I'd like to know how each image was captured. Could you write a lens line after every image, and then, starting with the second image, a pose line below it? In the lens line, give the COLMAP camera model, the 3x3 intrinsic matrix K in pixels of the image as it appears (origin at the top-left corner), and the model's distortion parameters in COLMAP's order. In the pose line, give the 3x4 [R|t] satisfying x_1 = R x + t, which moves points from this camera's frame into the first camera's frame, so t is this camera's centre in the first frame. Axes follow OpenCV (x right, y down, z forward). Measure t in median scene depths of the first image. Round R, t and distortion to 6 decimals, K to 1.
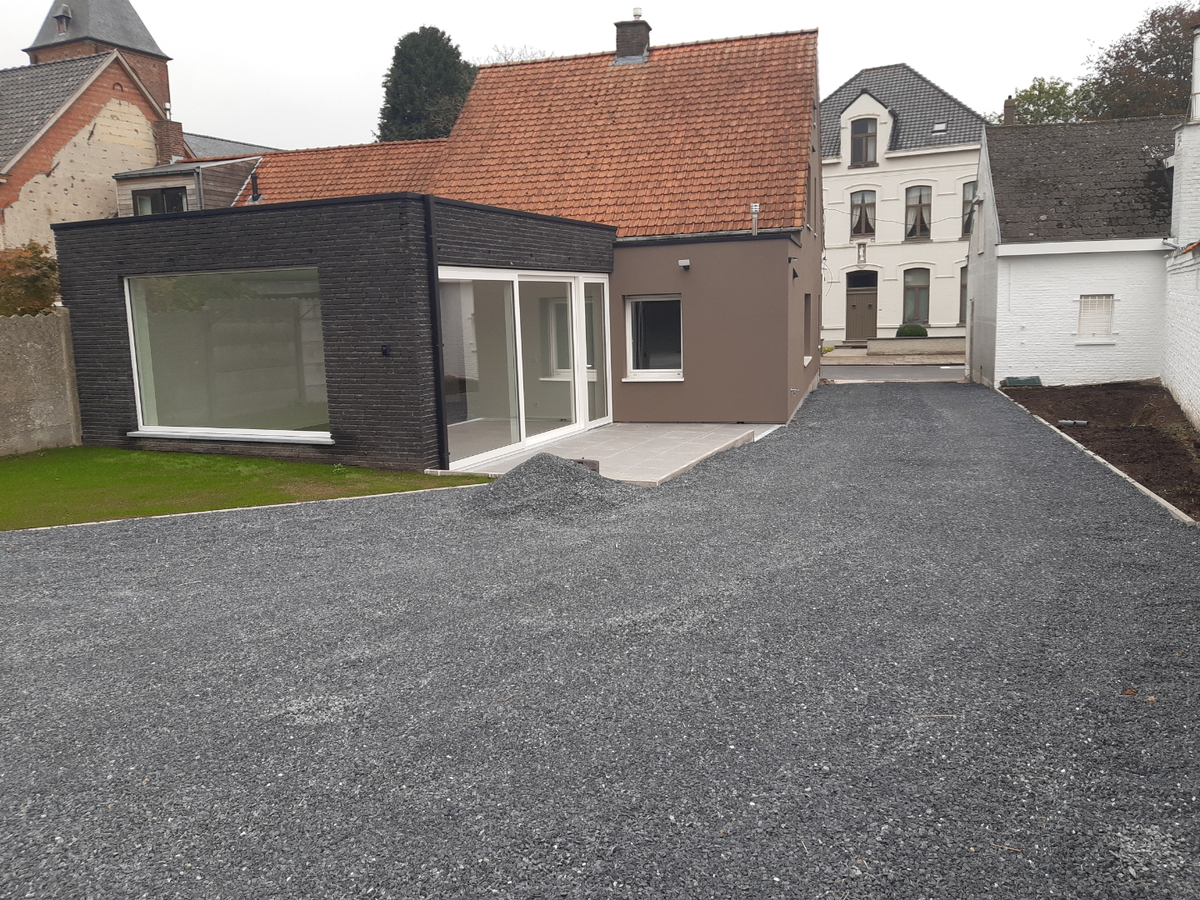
lens RADIAL K [[955.6, 0, 600.0], [0, 955.6, 450.0], [0, 0, 1]] dist [0.058274, -0.100262]
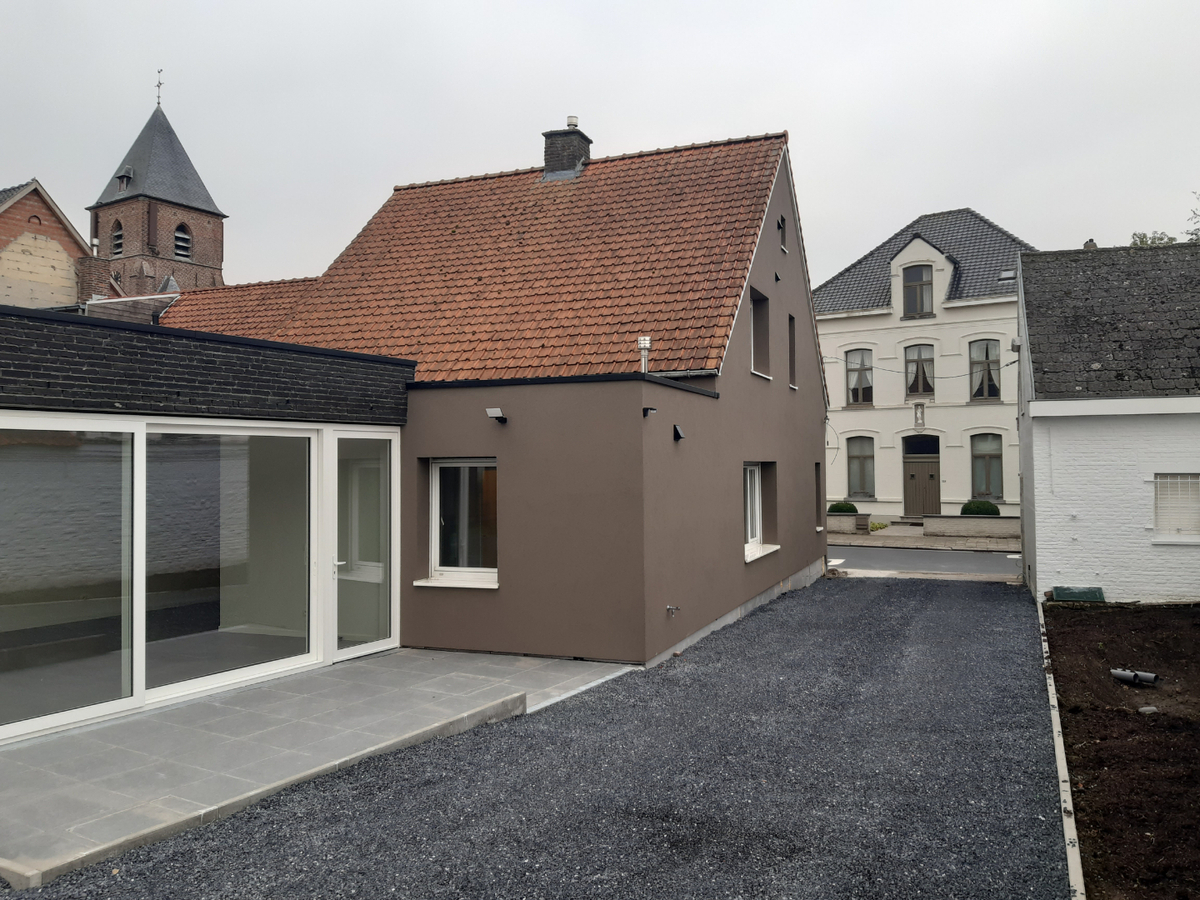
lens RADIAL K [[940.4, 0, 614.3], [0, 940.4, 438.8], [0, 0, 1]] dist [0.085134, -0.160092]
pose [[0.993101, 0.019374, -0.115651, 0.177882], [-0.039395, 0.984057, -0.173437, -0.047667], [0.110447, 0.176797, 0.978031, 0.261727]]
